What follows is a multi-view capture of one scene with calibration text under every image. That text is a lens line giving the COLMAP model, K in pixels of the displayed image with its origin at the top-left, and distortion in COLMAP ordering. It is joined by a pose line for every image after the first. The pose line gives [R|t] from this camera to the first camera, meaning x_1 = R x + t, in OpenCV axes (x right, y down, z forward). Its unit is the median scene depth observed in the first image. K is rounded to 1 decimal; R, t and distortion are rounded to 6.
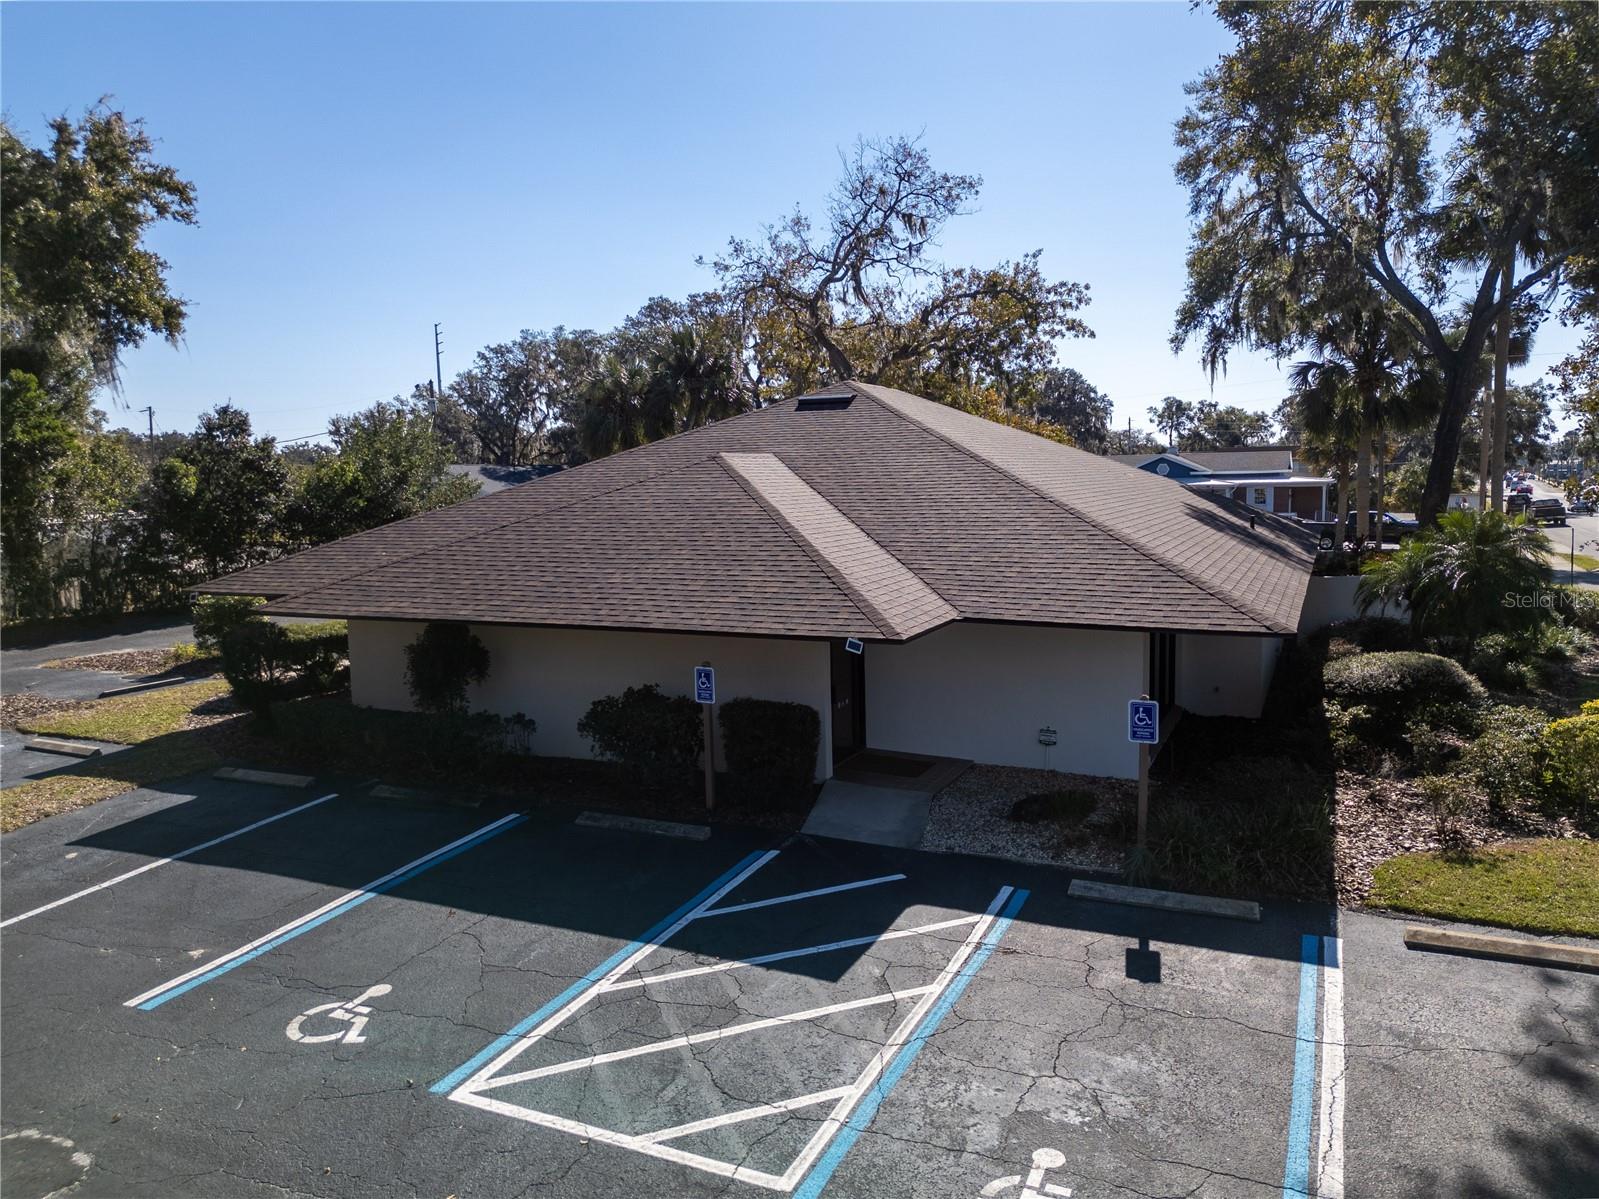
lens RADIAL K [[1126.6, 0, 801.4], [0, 1126.6, 575.9], [0, 0, 1]] dist [0.094124, -0.109766]
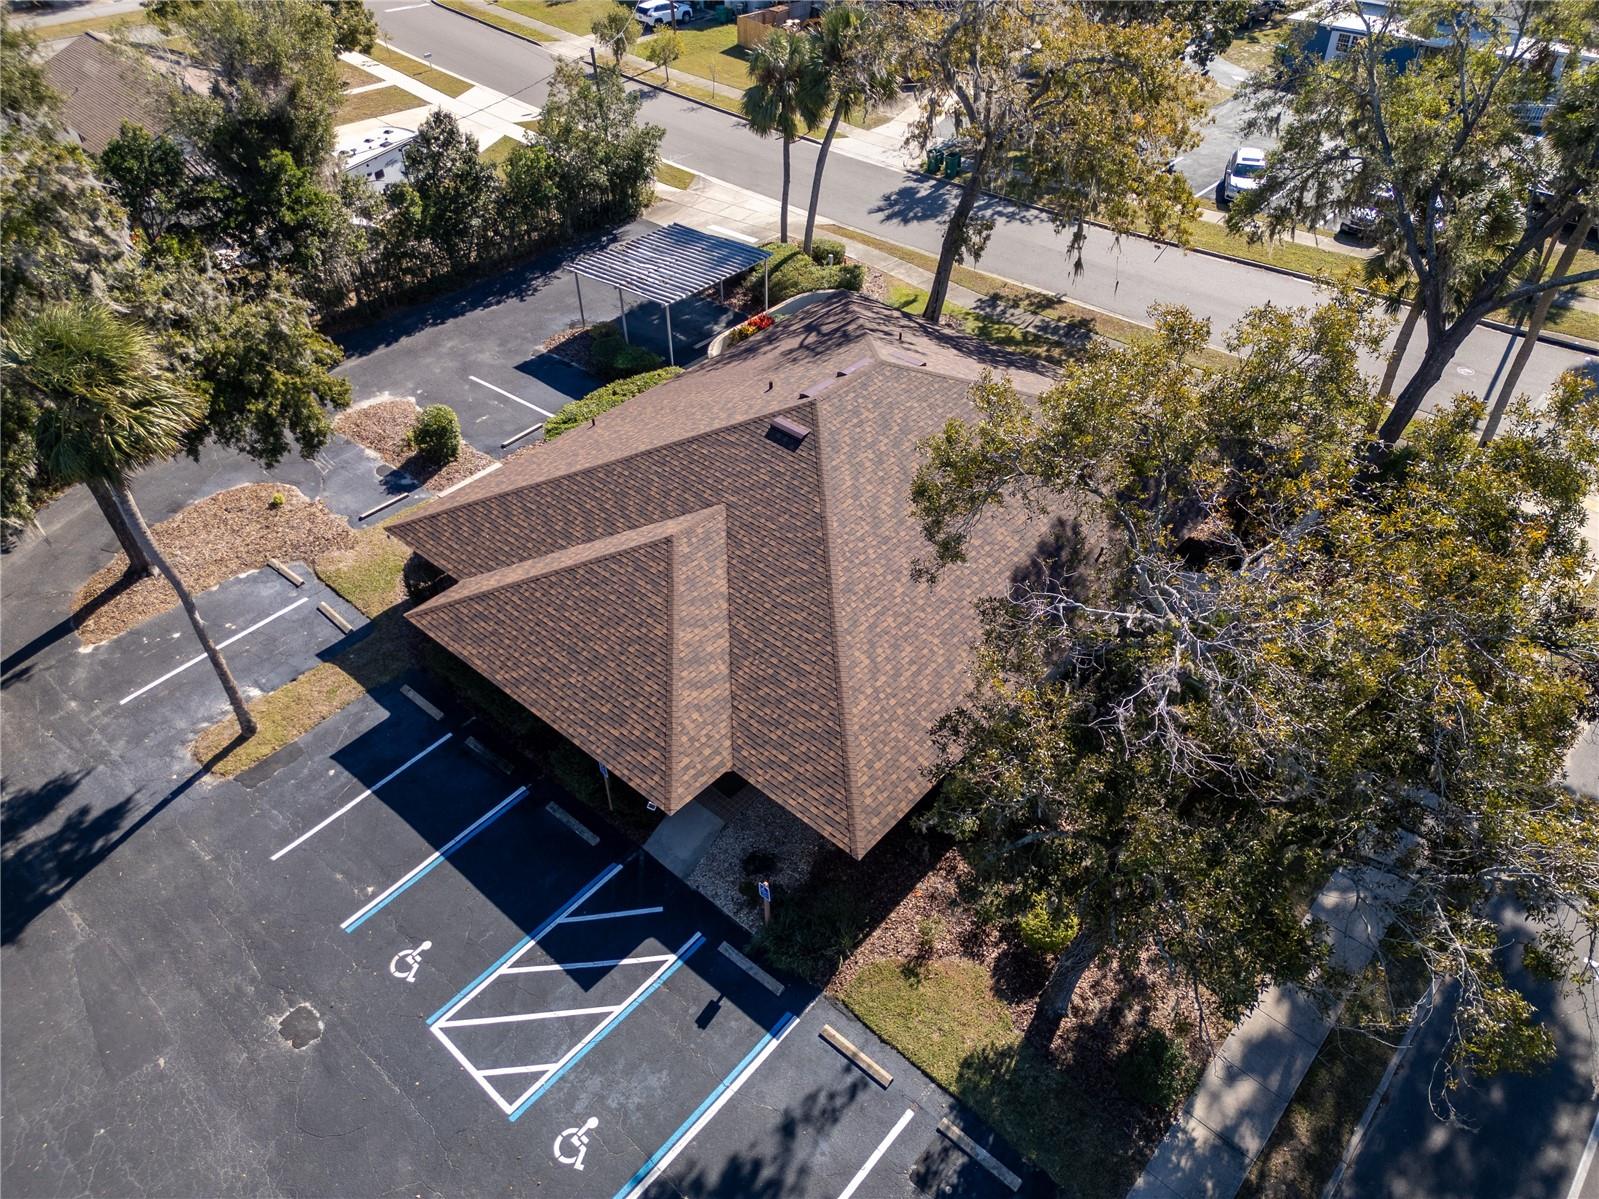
lens RADIAL K [[1126.6, 0, 801.4], [0, 1126.6, 575.9], [0, 0, 1]] dist [0.094124, -0.109766]
pose [[0.960242, 0.176462, -0.216324, 0.802313], [-0.029968, 0.835566, 0.548572, -1.669095], [0.277555, -0.520279, 0.807634, -0.385494]]
